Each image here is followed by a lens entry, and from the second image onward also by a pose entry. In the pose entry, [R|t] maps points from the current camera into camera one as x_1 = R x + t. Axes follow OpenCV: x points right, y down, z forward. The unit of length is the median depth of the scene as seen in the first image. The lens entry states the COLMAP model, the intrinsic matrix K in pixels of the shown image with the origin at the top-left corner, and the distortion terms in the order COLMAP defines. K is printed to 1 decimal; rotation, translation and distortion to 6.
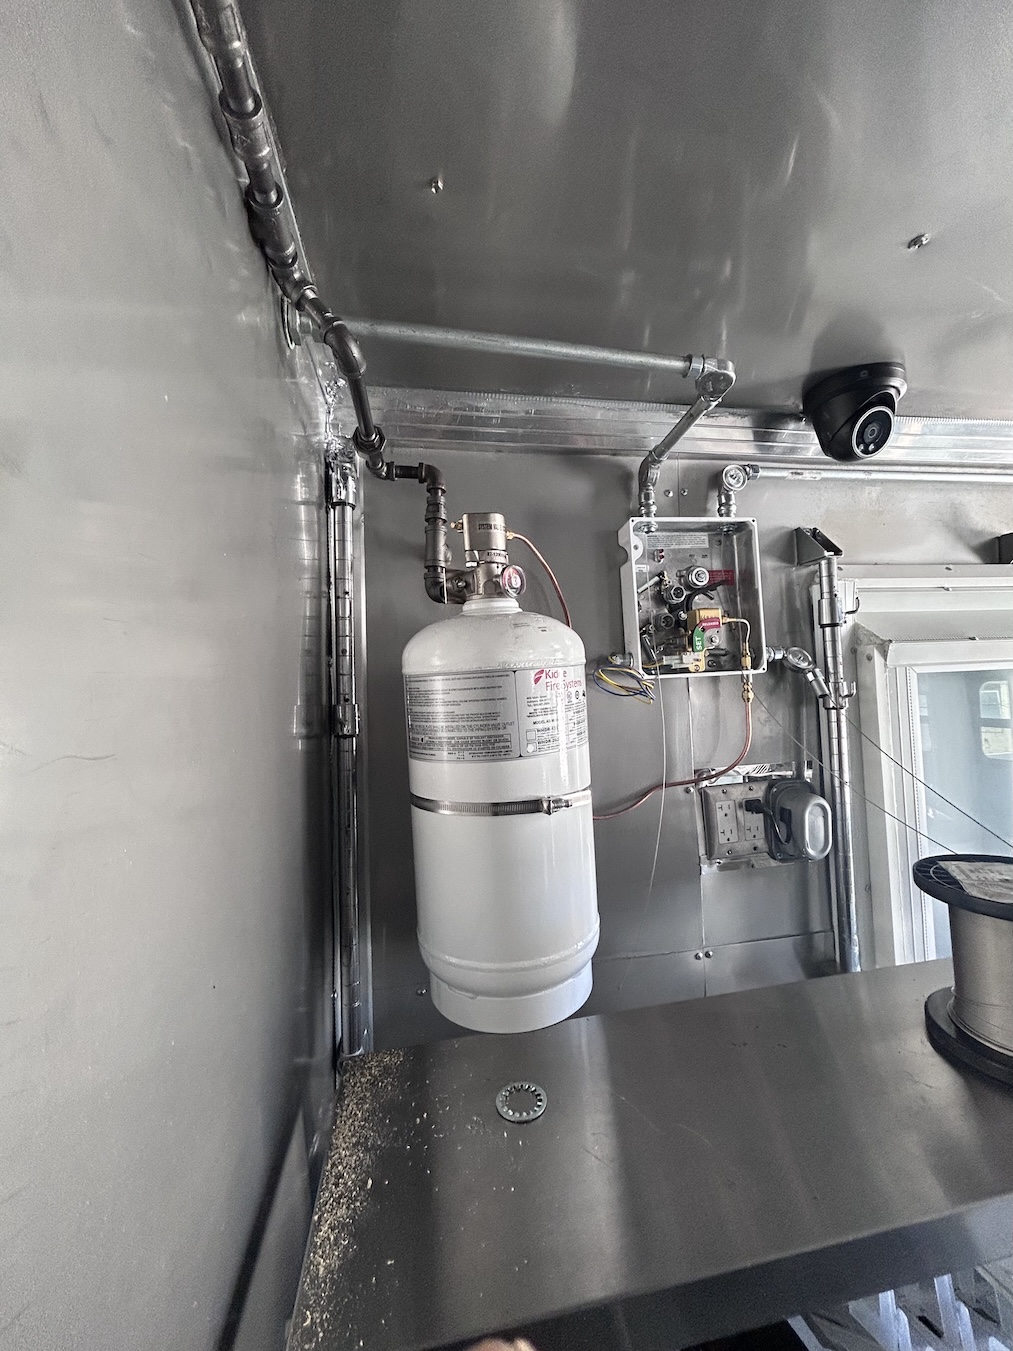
lens RADIAL K [[535.1, 0, 515.0], [0, 535.1, 673.0], [0, 0, 1]] dist [-0.000744, 0.000007]
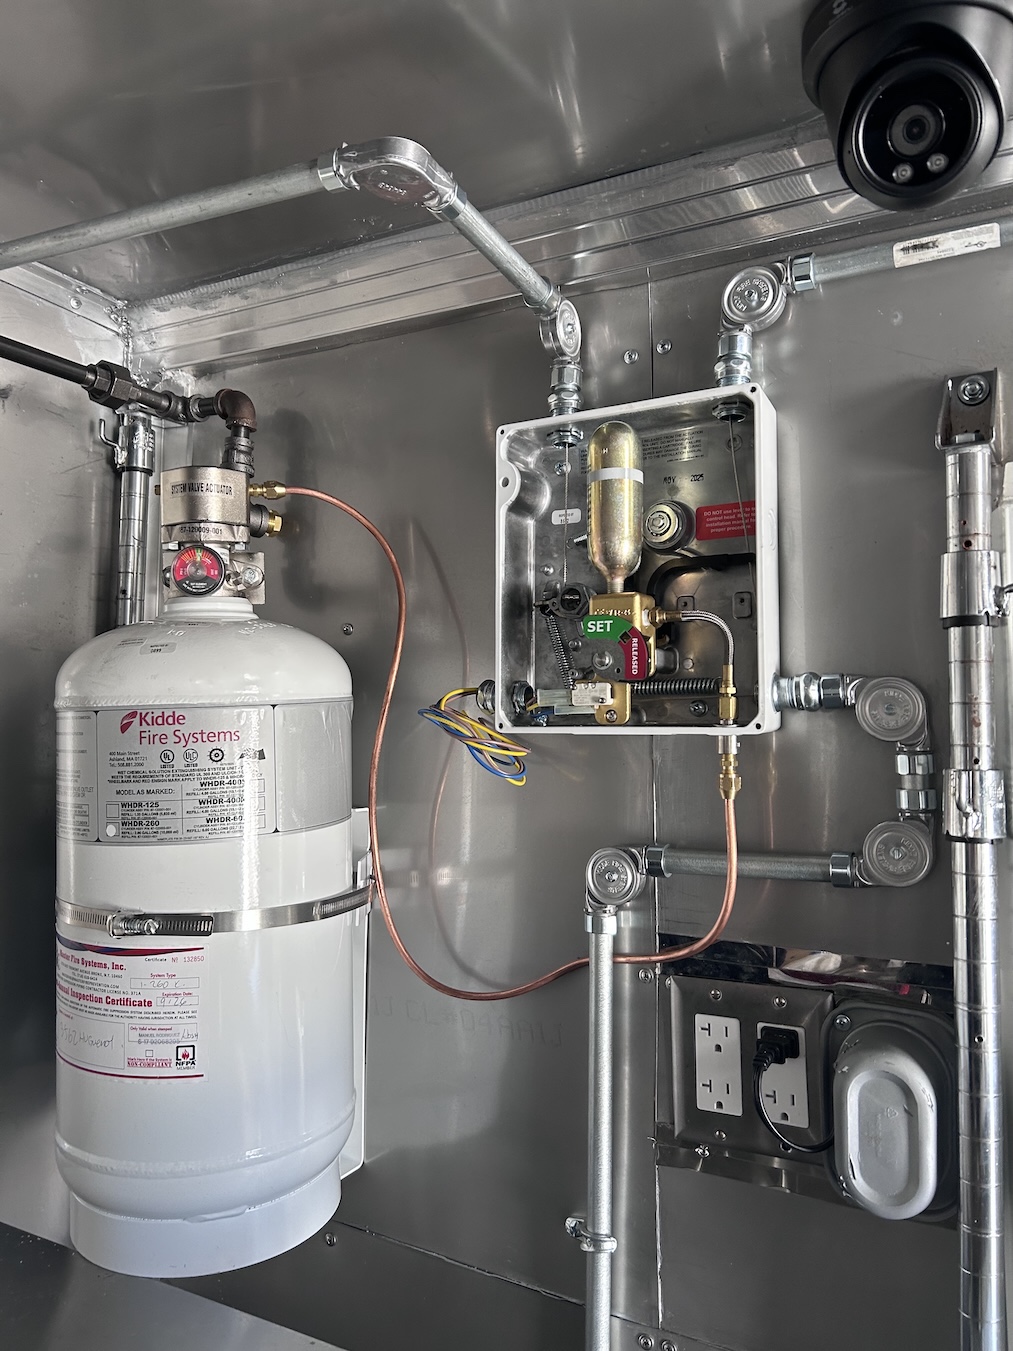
lens RADIAL K [[1003.1, 0, 528.7], [0, 1003.1, 669.9], [0, 0, 1]] dist [0.042750, -0.024018]
pose [[0.779377, 0.017350, -0.626315, 0.830547], [-0.025968, 0.999652, -0.004623, -0.044300], [0.626017, 0.019867, 0.779557, 0.242362]]
